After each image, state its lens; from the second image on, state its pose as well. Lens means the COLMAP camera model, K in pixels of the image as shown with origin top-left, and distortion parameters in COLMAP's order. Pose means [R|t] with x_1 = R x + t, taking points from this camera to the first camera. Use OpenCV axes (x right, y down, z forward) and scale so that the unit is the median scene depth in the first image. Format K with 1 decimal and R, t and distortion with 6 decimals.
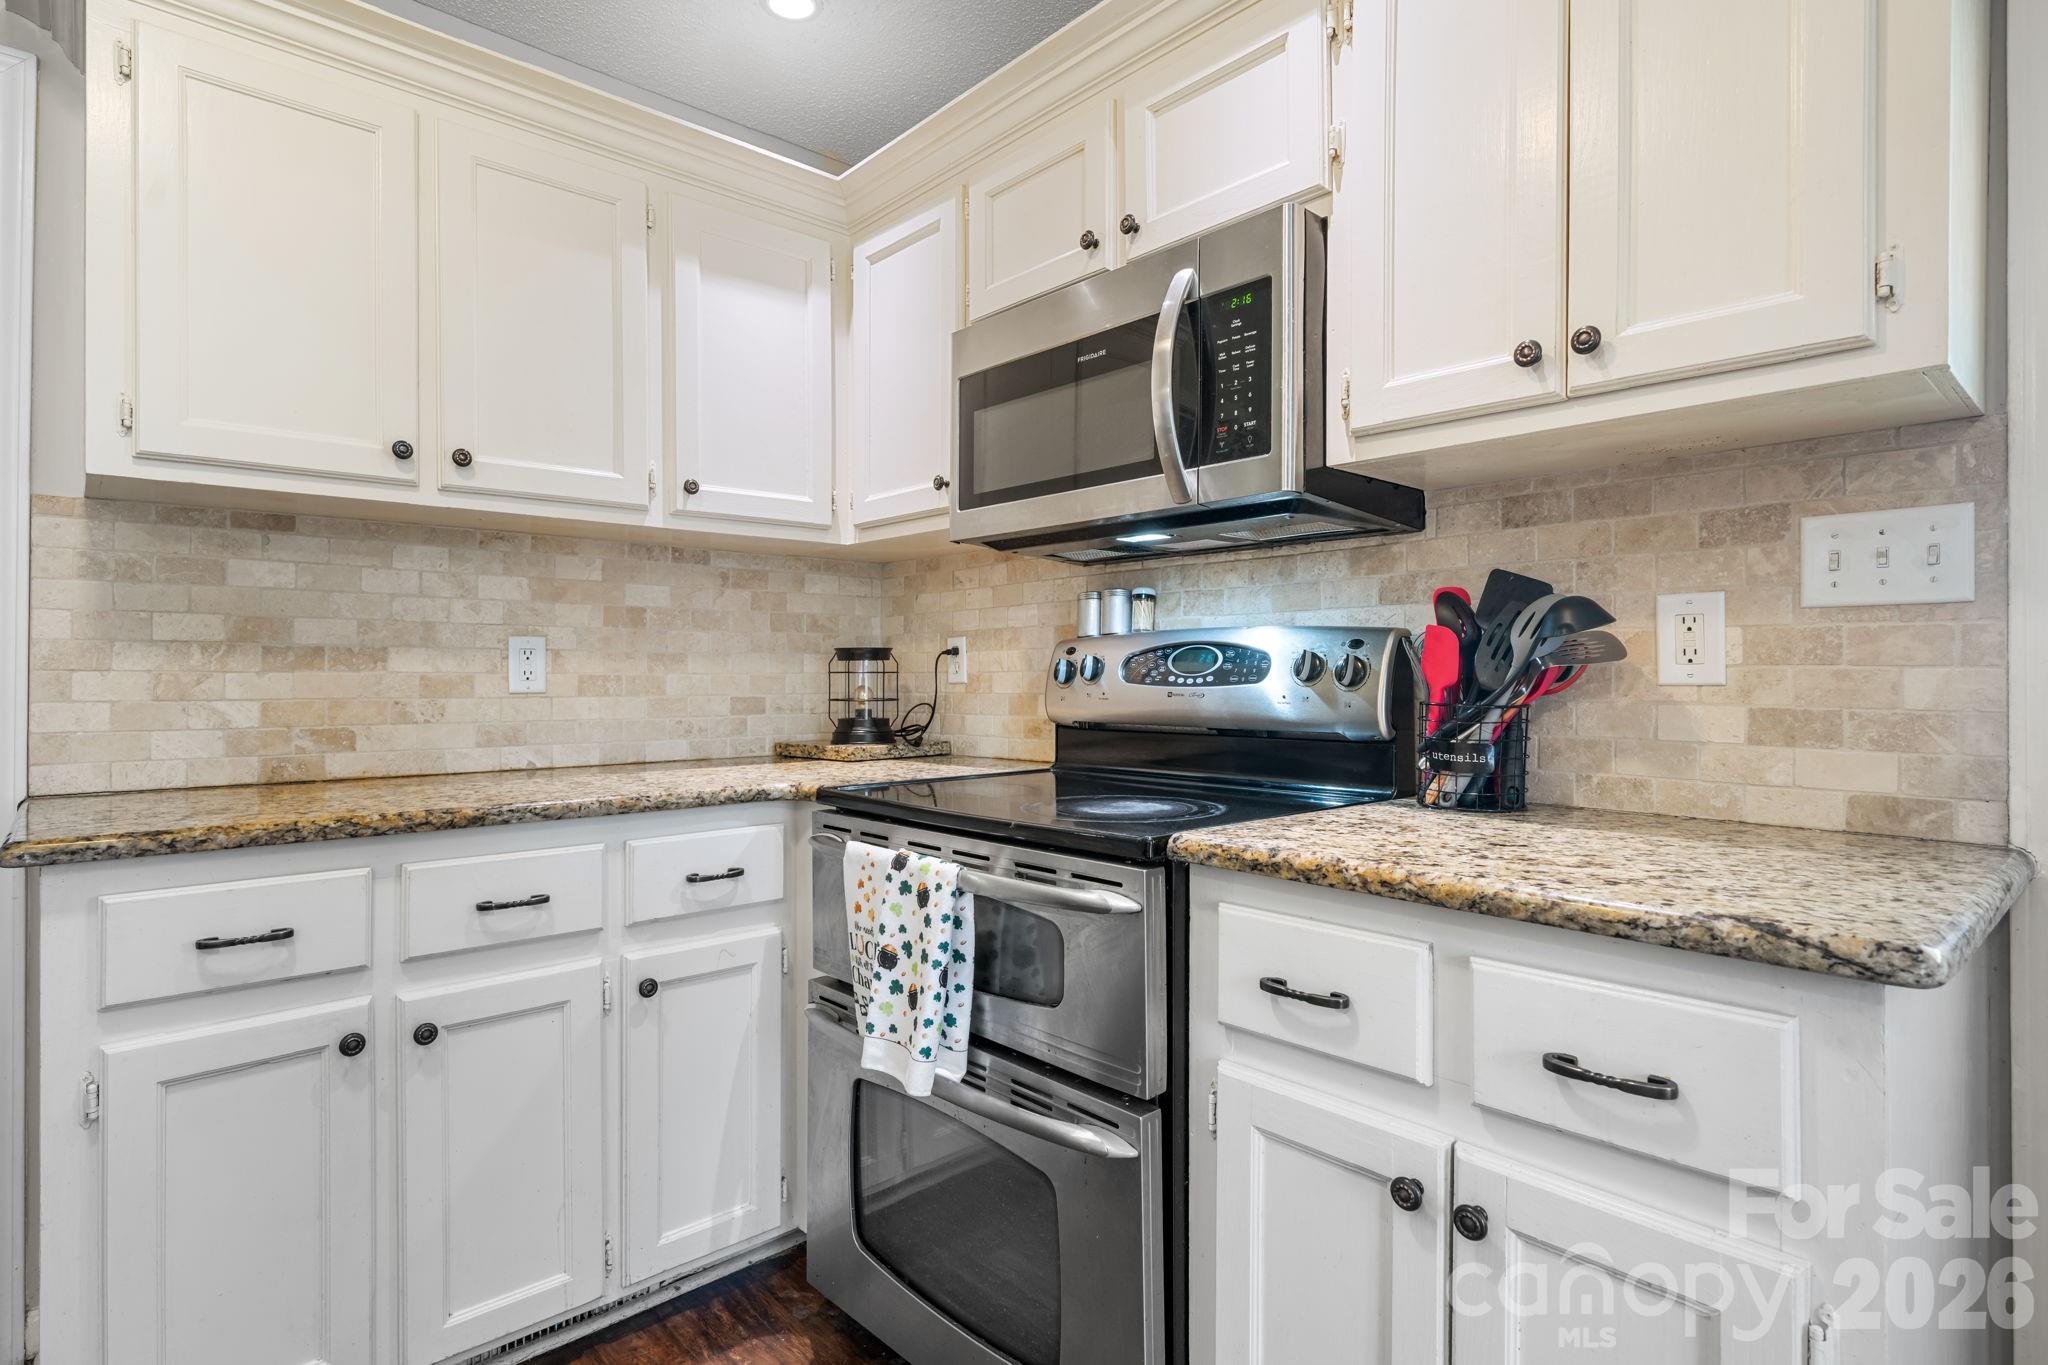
lens RADIAL K [[1024.2, 0, 1021.5], [0, 1024.2, 669.5], [0, 0, 1]] dist [-0.002915, -0.000546]
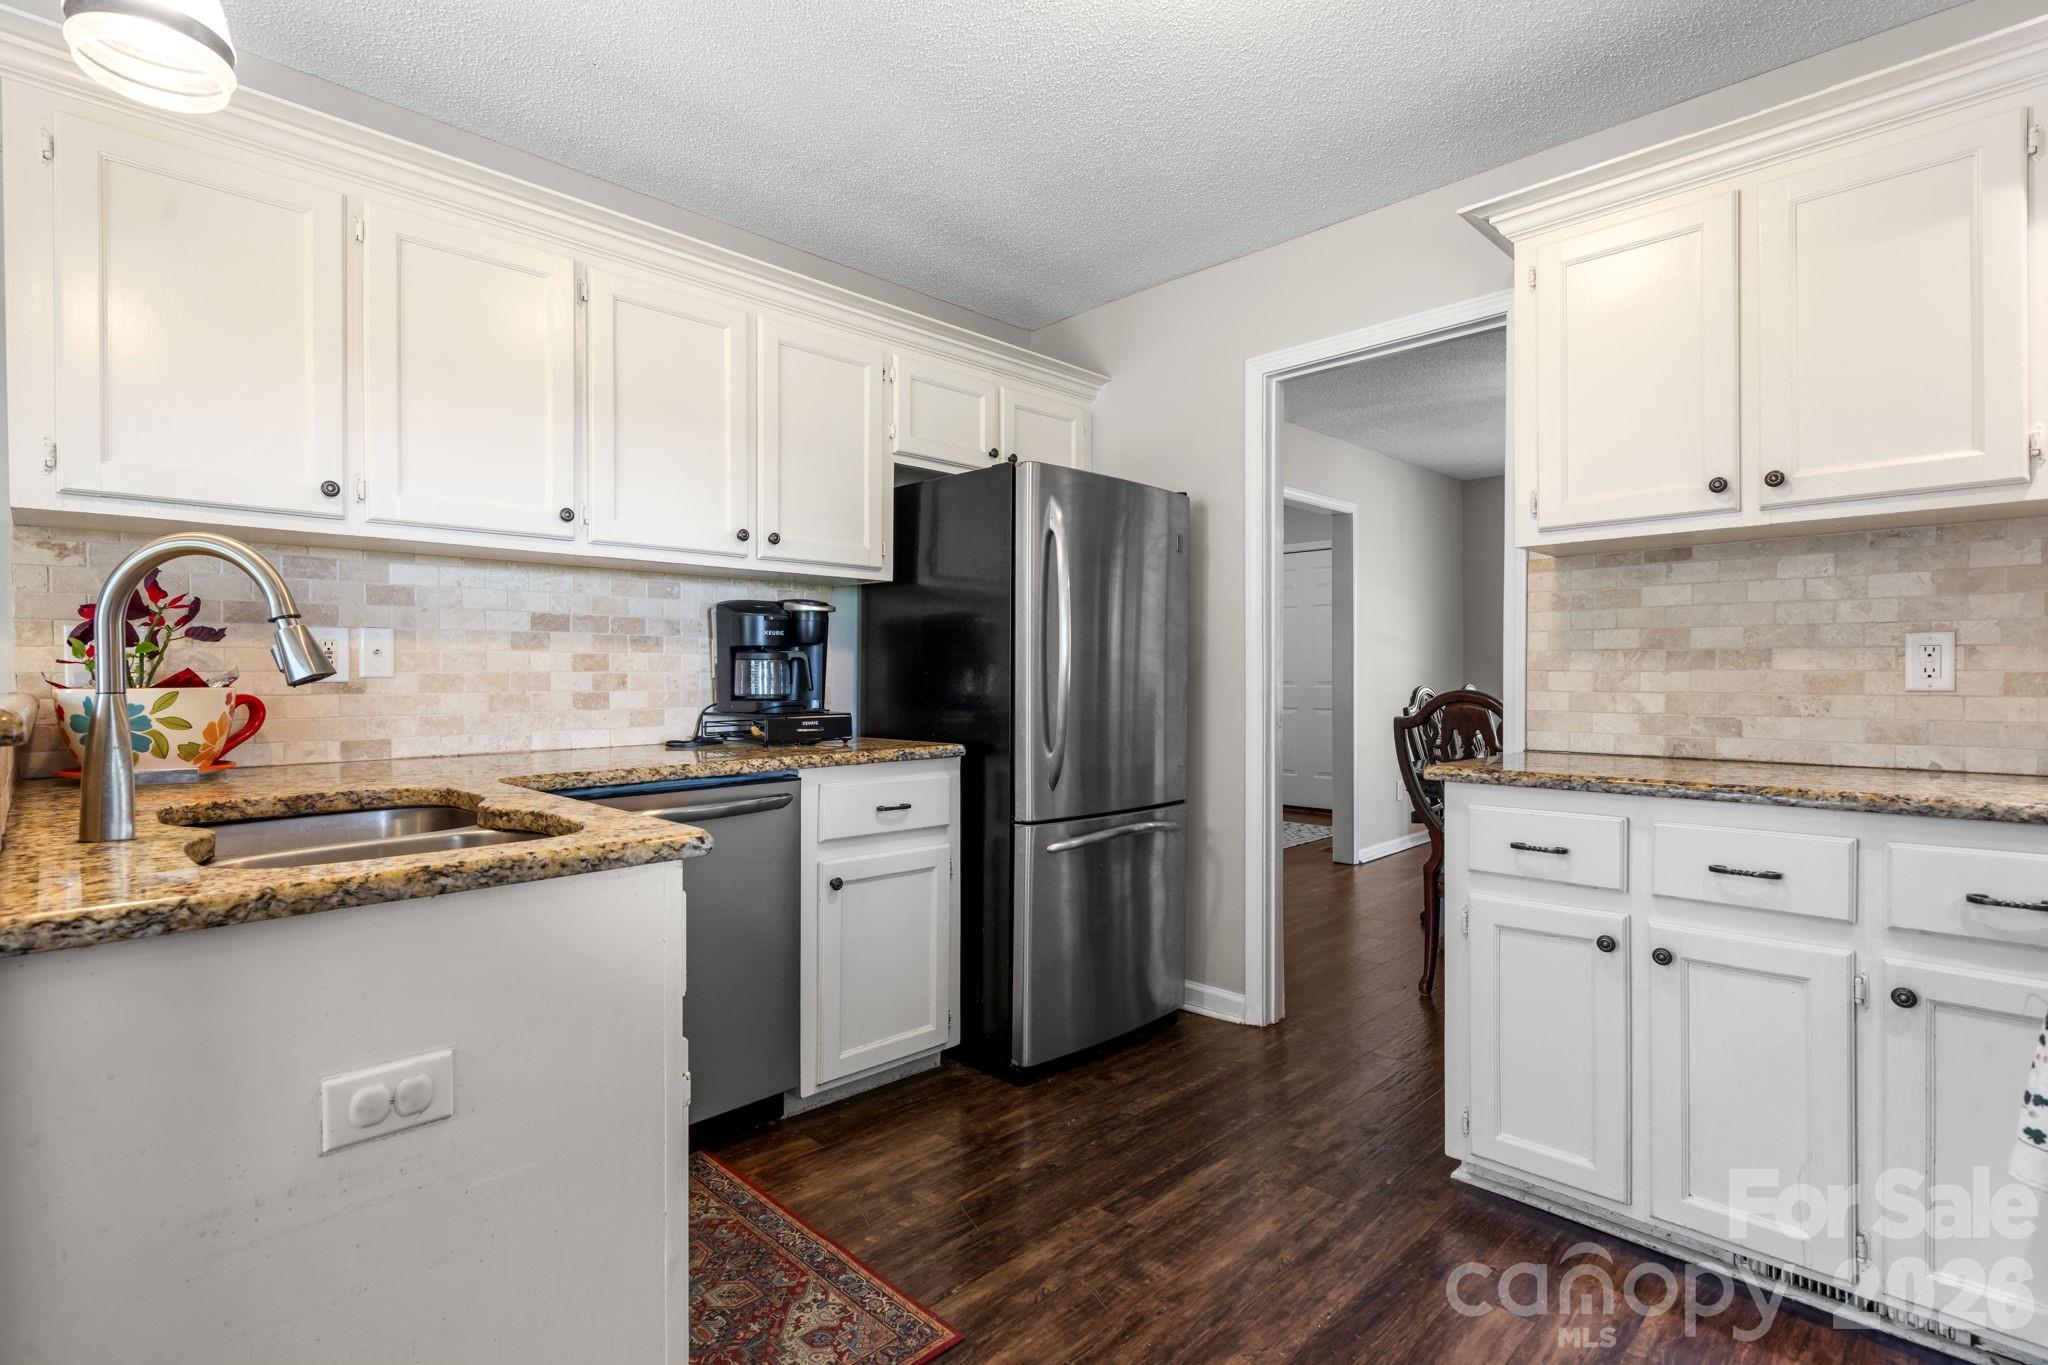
lens RADIAL K [[929.4, 0, 1024.0], [0, 929.4, 682.5], [0, 0, 1]] dist [0.000936, 0.000133]
pose [[0.073721, 0.006267, -0.997259, 0.364545], [0.007962, 0.999945, 0.006872, 0.002258], [0.997247, -0.008447, 0.073667, 0.093871]]
